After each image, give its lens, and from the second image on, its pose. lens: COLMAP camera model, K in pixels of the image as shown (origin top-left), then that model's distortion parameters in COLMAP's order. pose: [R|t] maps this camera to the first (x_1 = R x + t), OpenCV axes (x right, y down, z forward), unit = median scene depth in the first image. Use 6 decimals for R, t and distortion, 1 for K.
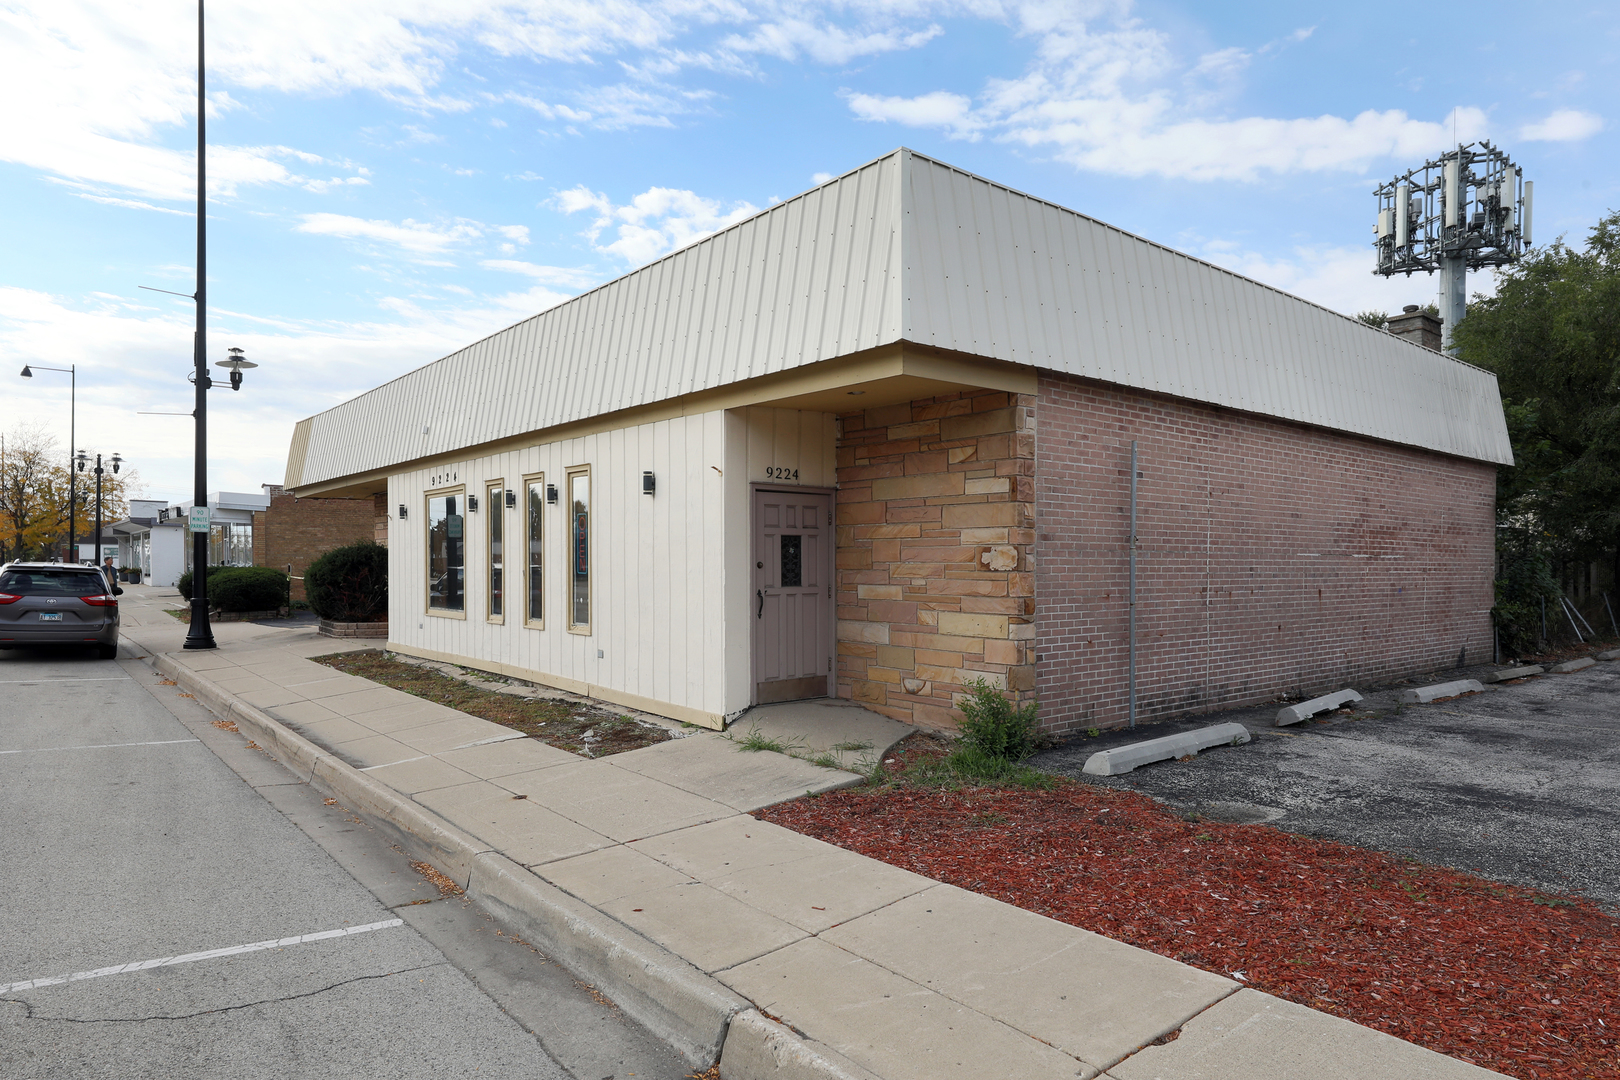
lens RADIAL K [[963.0, 0, 809.3], [0, 963.0, 540.8], [0, 0, 1]] dist [-0.000832, 0.000954]
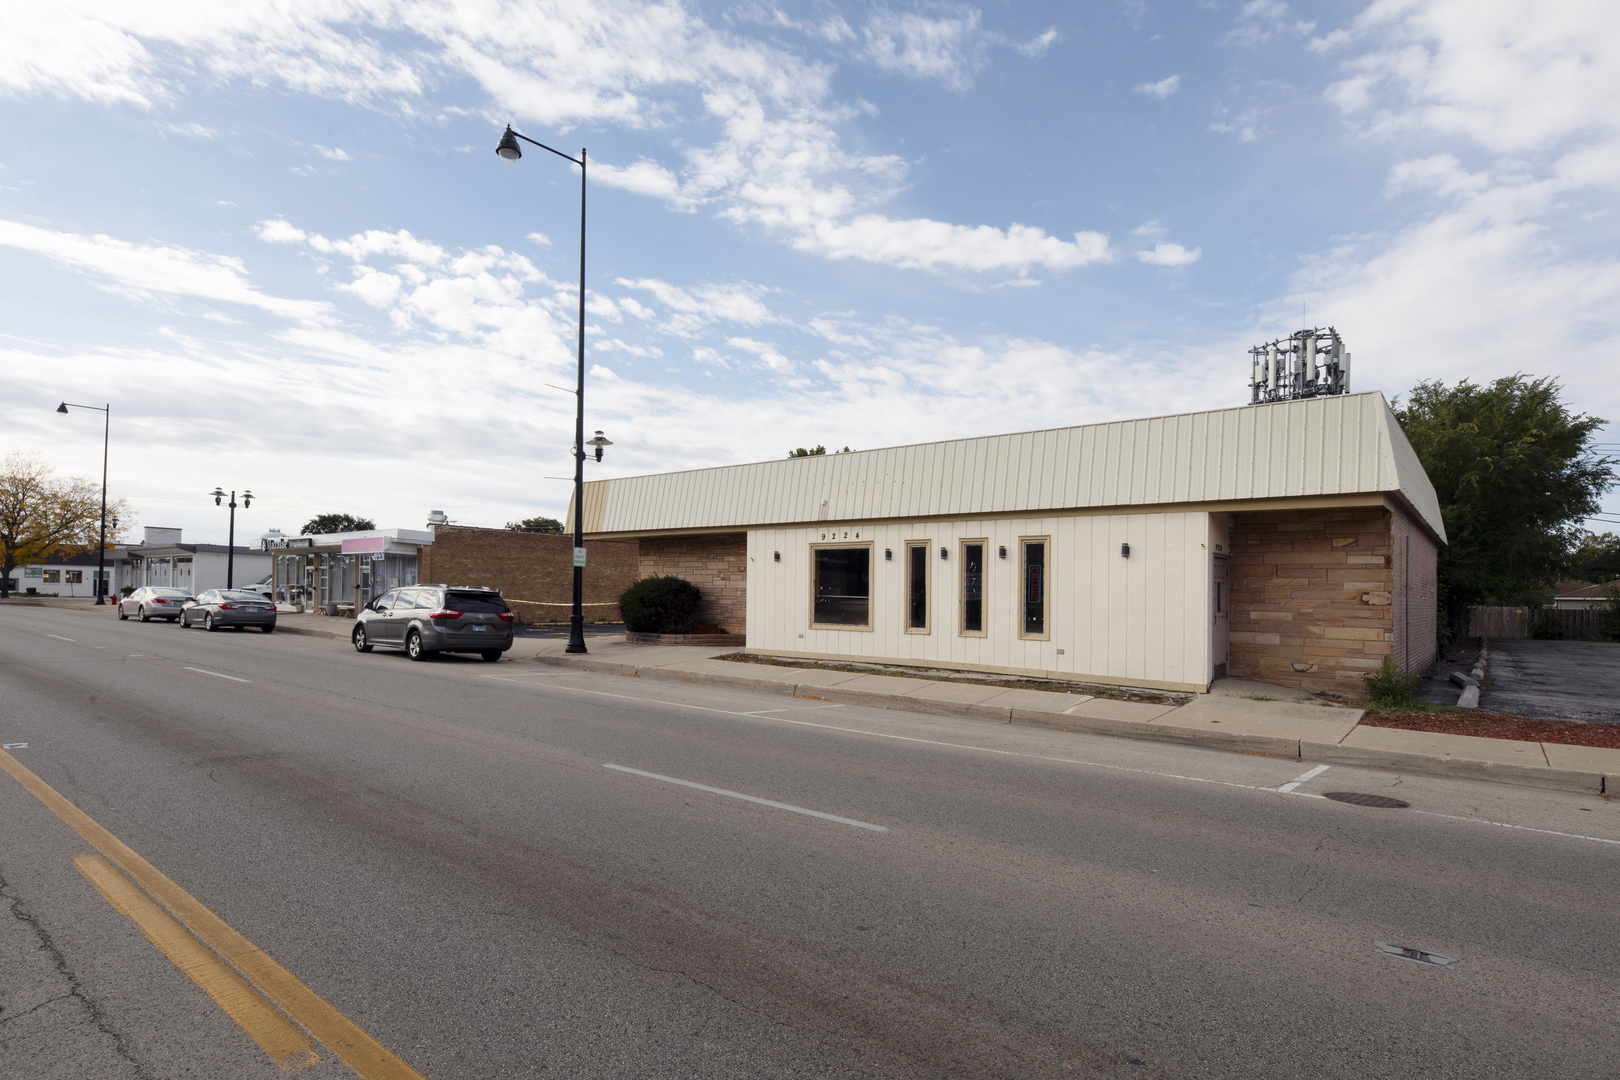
lens RADIAL K [[796.8, 0, 810.5], [0, 796.8, 544.1], [0, 0, 1]] dist [0.000317, -0.000080]
pose [[0.985185, 0.026082, 0.169499, -0.877453], [-0.019527, 0.999000, -0.040230, -0.002639], [-0.170379, 0.036324, 0.984709, -0.271121]]
